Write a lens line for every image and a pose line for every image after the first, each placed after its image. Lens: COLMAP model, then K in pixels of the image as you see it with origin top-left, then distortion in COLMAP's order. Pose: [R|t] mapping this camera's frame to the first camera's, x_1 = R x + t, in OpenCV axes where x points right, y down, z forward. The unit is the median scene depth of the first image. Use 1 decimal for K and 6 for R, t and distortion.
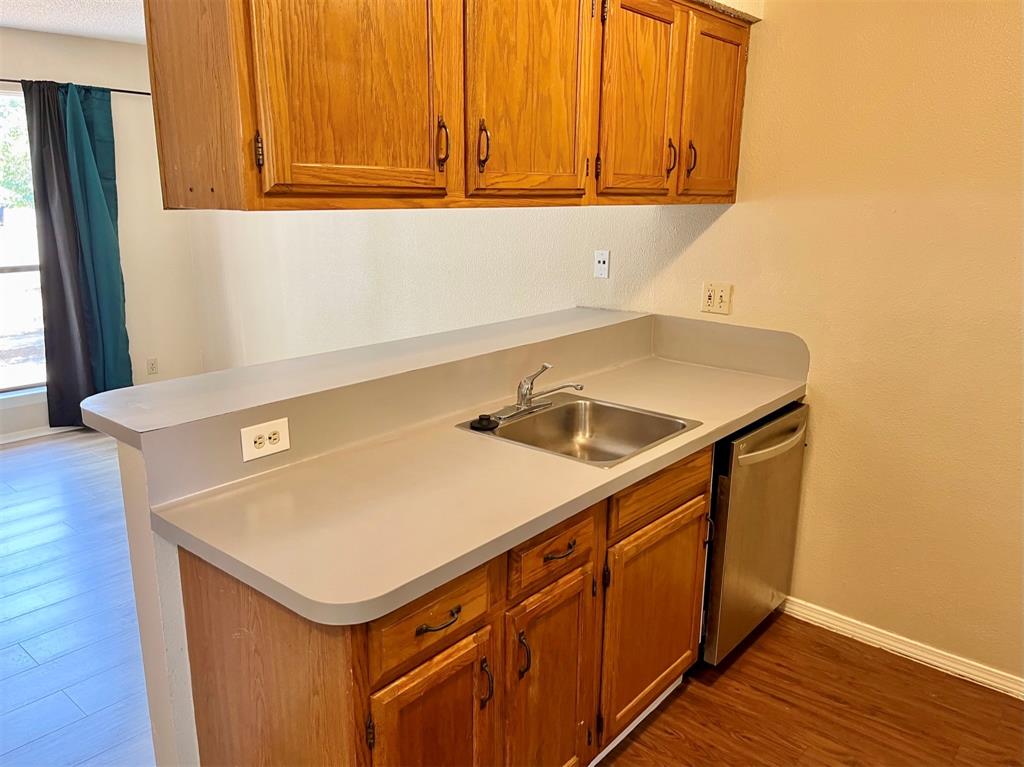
lens RADIAL K [[775.3, 0, 506.8], [0, 775.3, 385.7], [0, 0, 1]] dist [0.061932, -0.076685]
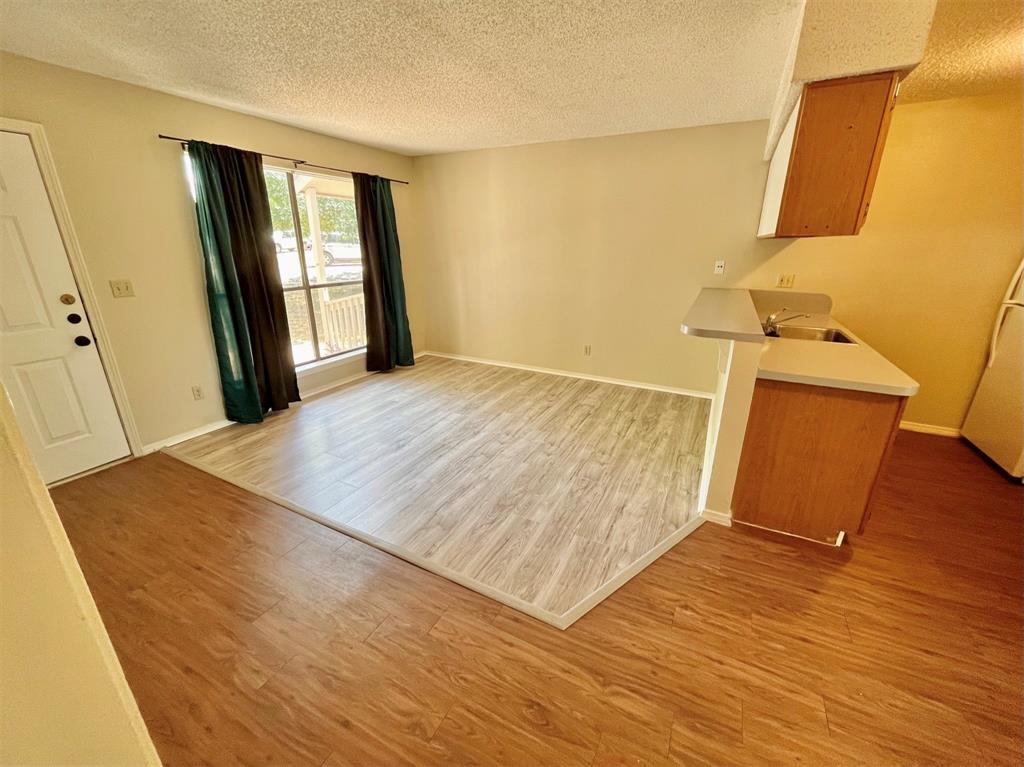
lens RADIAL K [[413.9, 0, 511.8], [0, 413.9, 382.7], [0, 0, 1]] dist [-0.002279, -0.001002]
pose [[0.970822, -0.085537, 0.224026, -0.931954], [0.066003, 0.993449, 0.093289, 0.022687], [-0.230538, -0.075781, 0.970108, -0.017208]]
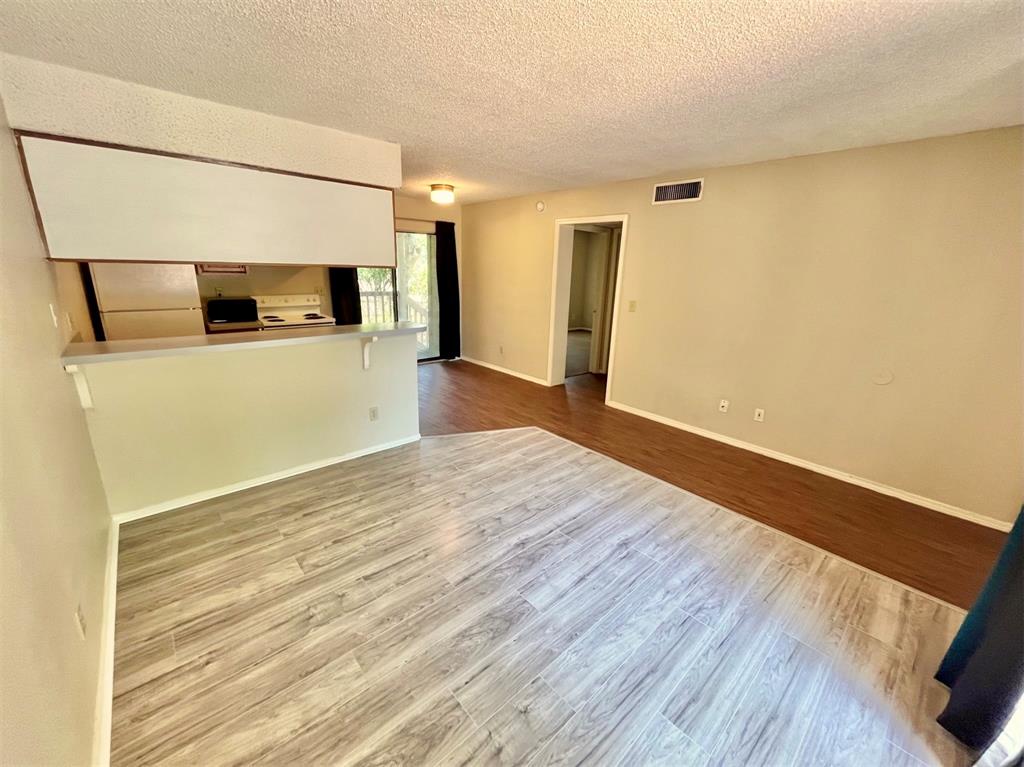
lens RADIAL K [[413.9, 0, 513.8], [0, 413.9, 381.8], [0, 0, 1]] dist [-0.002279, -0.001002]
pose [[-0.991578, -0.074560, 0.105895, -0.816029], [-0.012151, 0.867612, 0.497093, -0.492165], [-0.128939, 0.491620, -0.861211, 1.907472]]
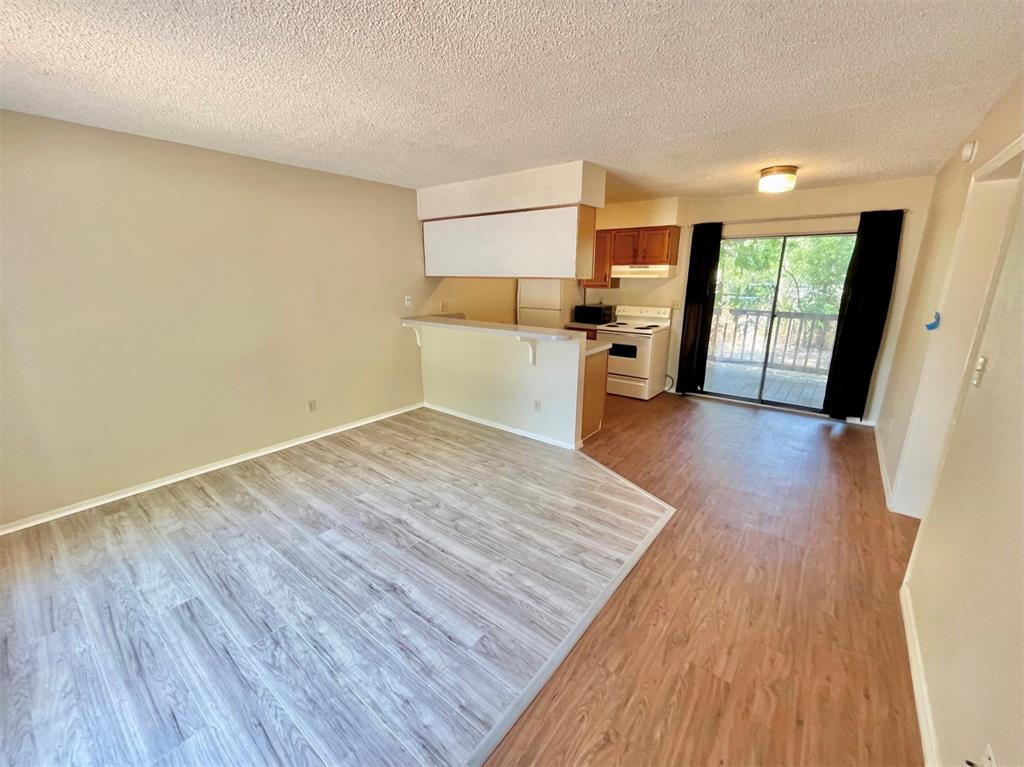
lens RADIAL K [[413.9, 0, 512.5], [0, 413.9, 383.1], [0, 0, 1]] dist [-0.002279, -0.001002]
pose [[-0.049738, -0.267853, 0.962175, -1.692627], [0.239294, 0.932113, 0.271854, -0.245778], [-0.969672, 0.243764, 0.017734, 0.891560]]
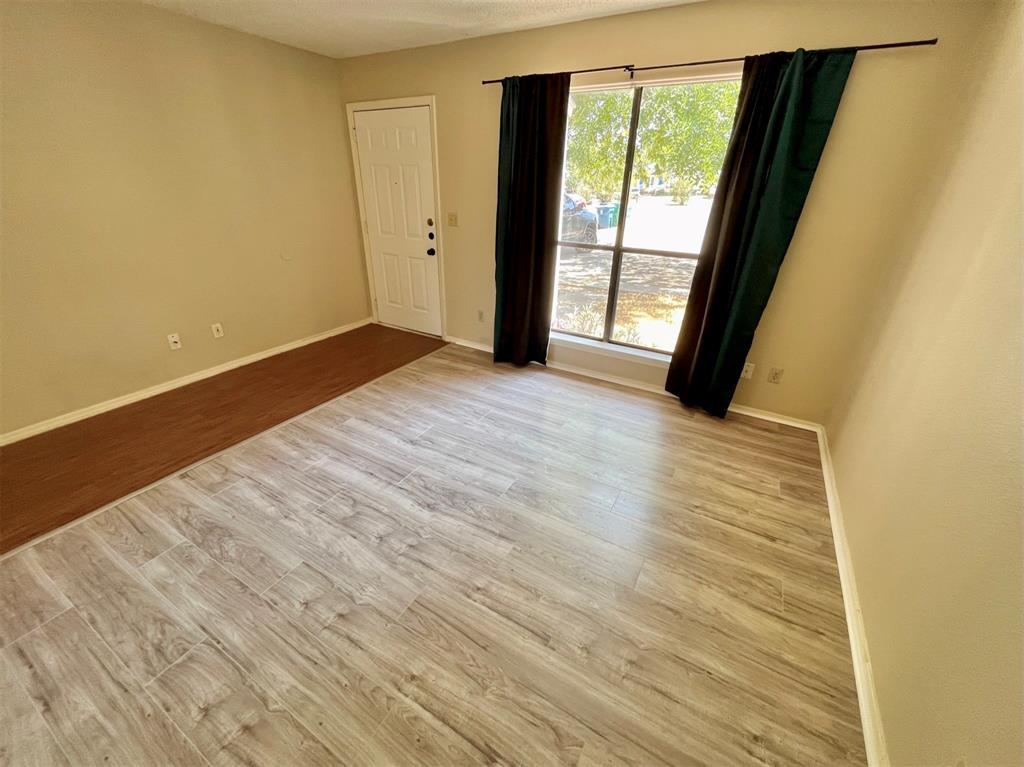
lens RADIAL K [[413.9, 0, 511.2], [0, 413.9, 381.8], [0, 0, 1]] dist [-0.002279, -0.001002]
pose [[0.190621, 0.419025, -0.887739, -0.108964], [-0.256842, 0.894109, 0.366881, -0.262677], [0.947468, 0.158073, 0.278059, 1.160254]]
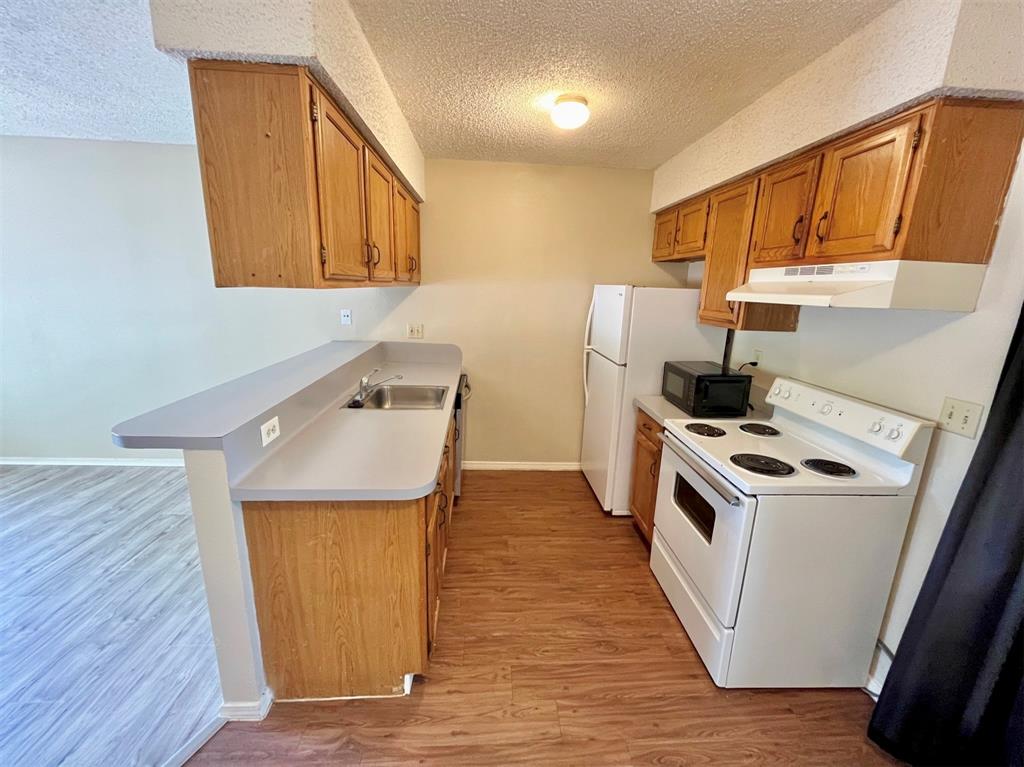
lens RADIAL K [[413.9, 0, 513.4], [0, 413.9, 381.8], [0, 0, 1]] dist [-0.002279, -0.001002]
pose [[0.711150, -0.146812, 0.687540, -0.376158], [0.145164, 0.987542, 0.060723, -0.007568], [-0.687890, 0.056623, 0.723603, 0.028956]]
